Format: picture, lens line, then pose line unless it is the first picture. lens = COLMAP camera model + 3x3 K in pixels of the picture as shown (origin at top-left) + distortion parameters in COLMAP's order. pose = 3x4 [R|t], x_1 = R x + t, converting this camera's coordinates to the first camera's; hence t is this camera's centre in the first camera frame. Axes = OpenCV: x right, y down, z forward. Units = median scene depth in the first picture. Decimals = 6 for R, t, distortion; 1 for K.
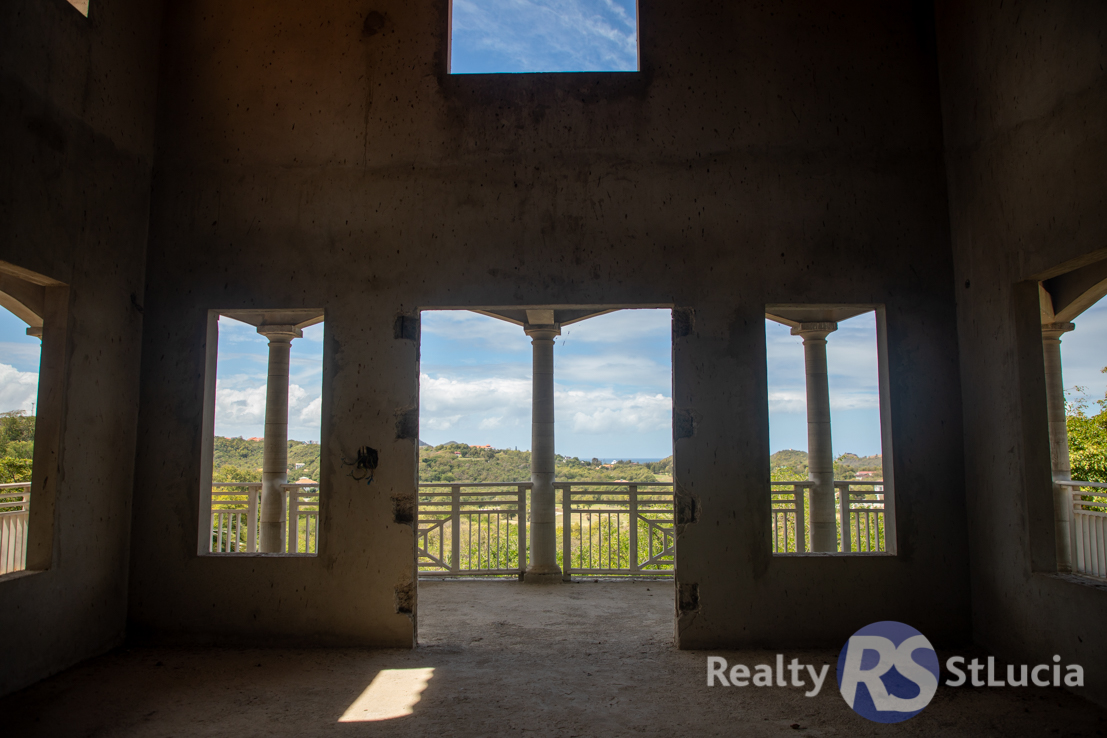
lens RADIAL K [[758.3, 0, 550.9], [0, 758.3, 369.7], [0, 0, 1]] dist [-0.016966, 0.007128]
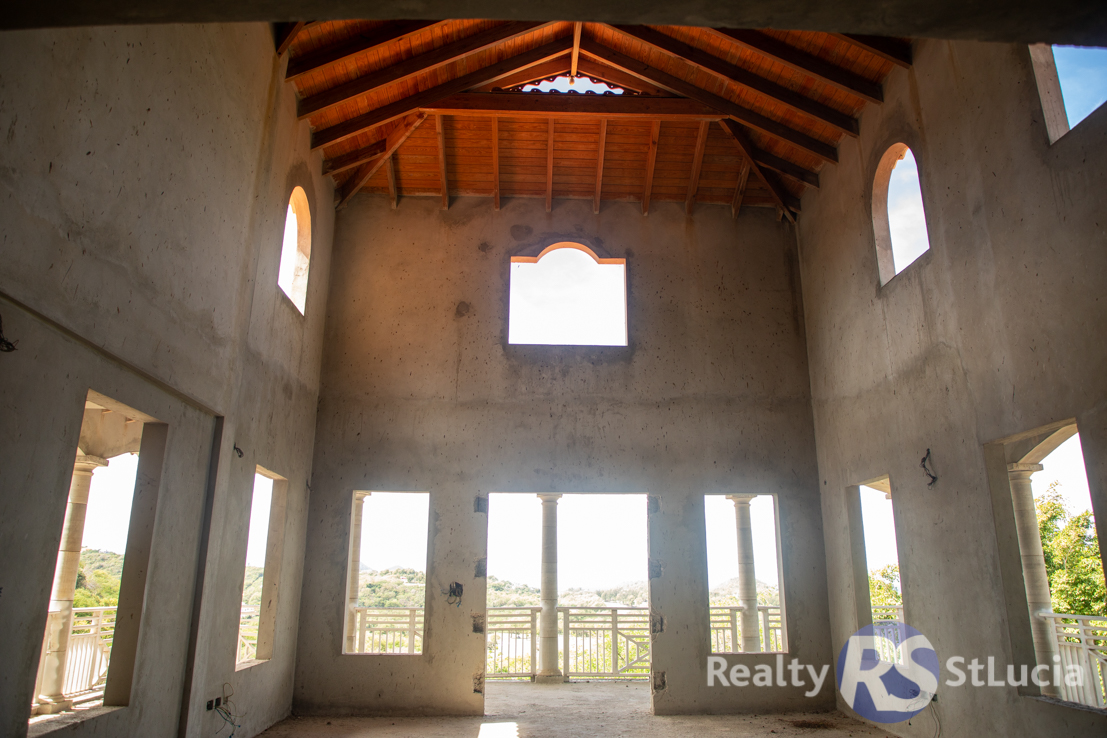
lens RADIAL K [[767.0, 0, 553.5], [0, 767.0, 369.0], [0, 0, 1]] dist [-0.037354, 0.001835]
pose [[0.997448, 0.025092, 0.066841, -0.150458], [-0.014232, 0.987298, -0.158242, -0.082167], [-0.069963, 0.156887, 0.985135, -0.609397]]
